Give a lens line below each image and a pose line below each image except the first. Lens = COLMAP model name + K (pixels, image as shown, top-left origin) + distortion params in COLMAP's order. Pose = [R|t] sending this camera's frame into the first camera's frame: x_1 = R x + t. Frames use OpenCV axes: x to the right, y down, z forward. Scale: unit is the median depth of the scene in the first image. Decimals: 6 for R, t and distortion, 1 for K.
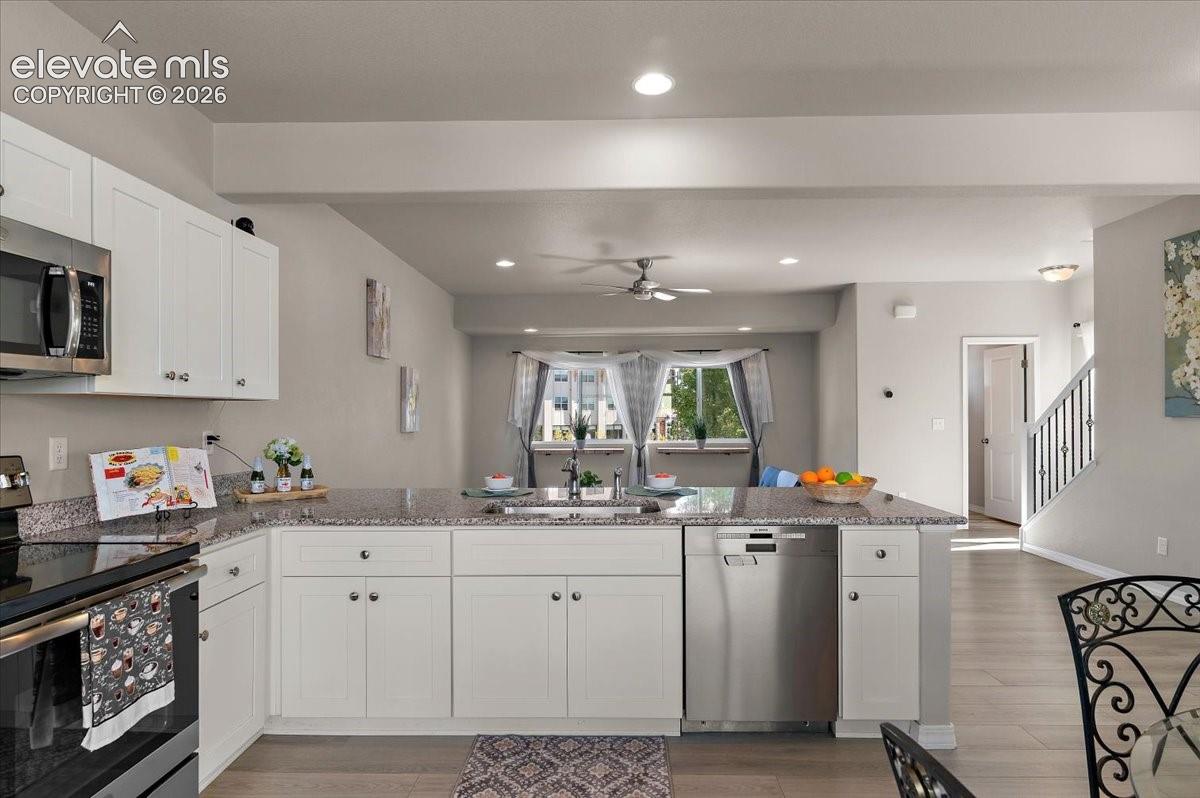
lens RADIAL K [[652.1, 0, 599.9], [0, 652.1, 409.6], [0, 0, 1]] dist [0.004919, -0.000084]
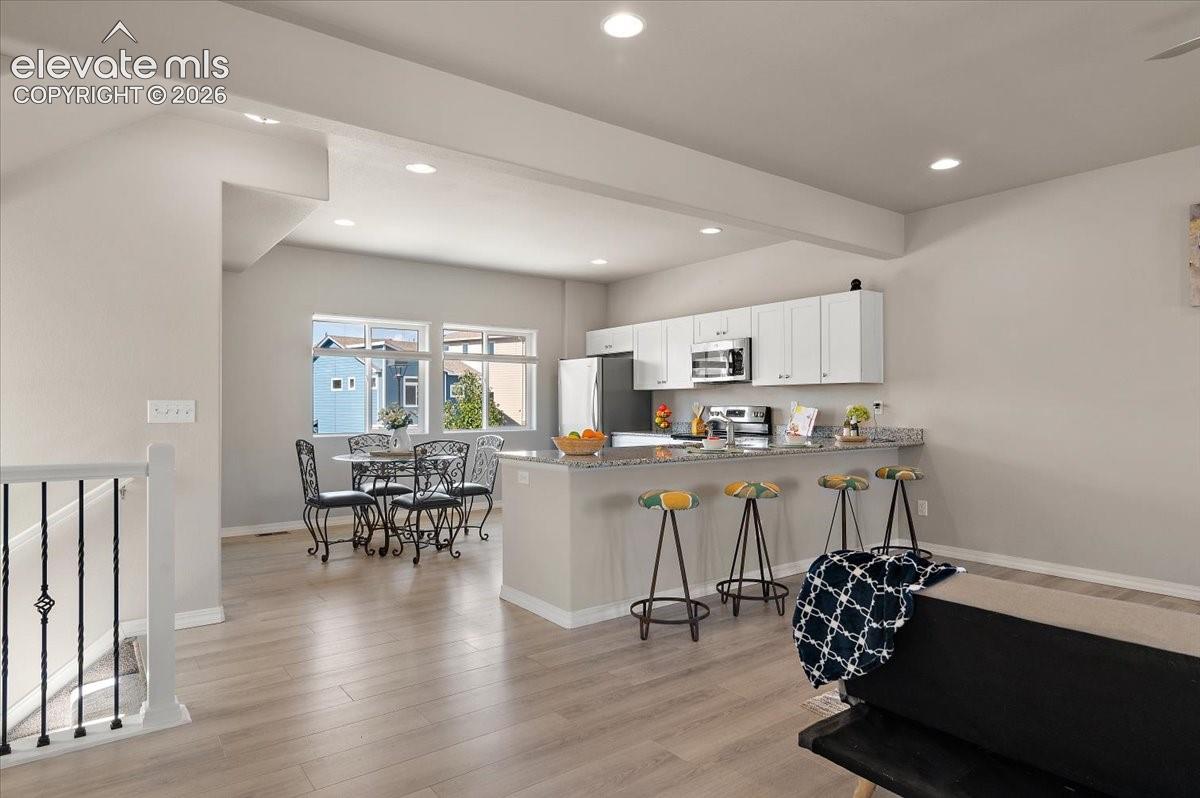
lens RADIAL K [[679.1, 0, 597.2], [0, 679.1, 399.7], [0, 0, 1]] dist [-0.002062, 0.000172]
pose [[-0.783640, 0.003341, -0.621207, 0.675571], [0.011021, 0.999903, -0.008525, 0.022592], [0.621118, -0.013527, -0.783600, 1.187593]]
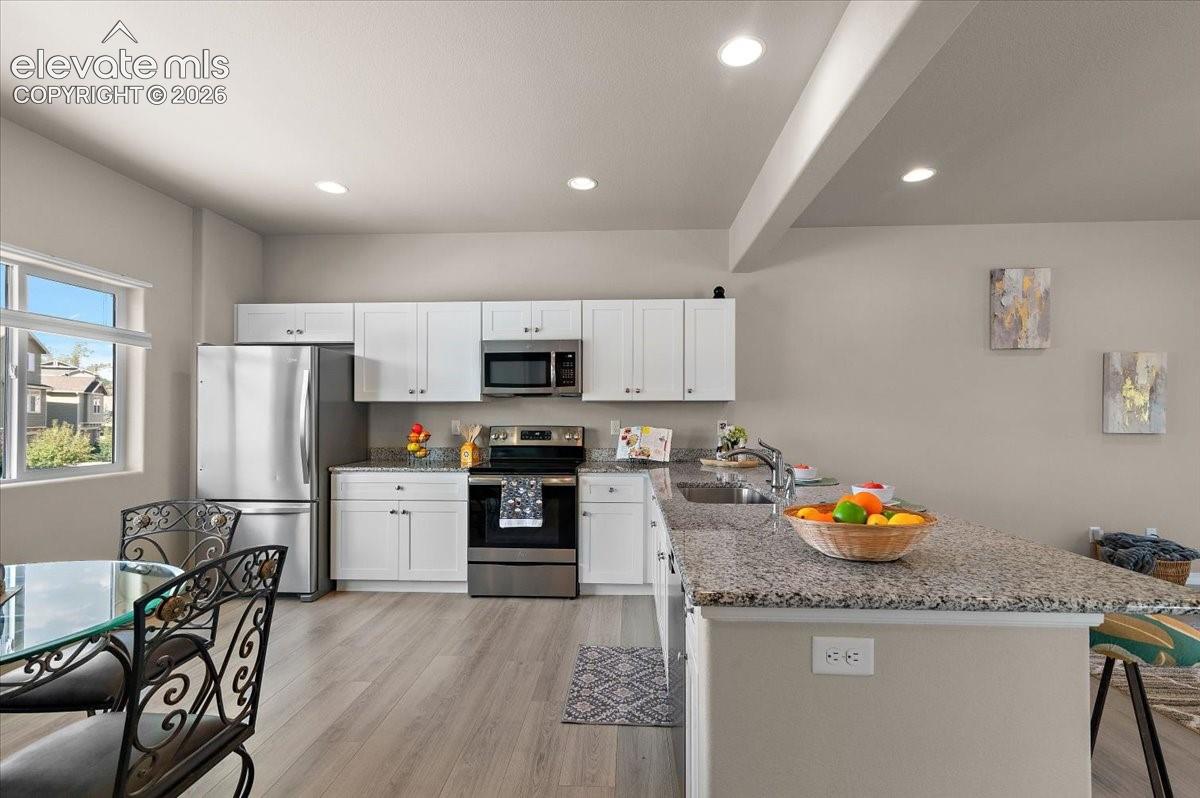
lens RADIAL K [[554.6, 0, 600.9], [0, 554.6, 413.3], [0, 0, 1]] dist [0.017981, -0.001303]
pose [[-0.023561, -0.002018, -0.999720, 0.483827], [0.004470, 0.999988, -0.002124, 0.009820], [0.999712, -0.004518, -0.023551, 0.443427]]
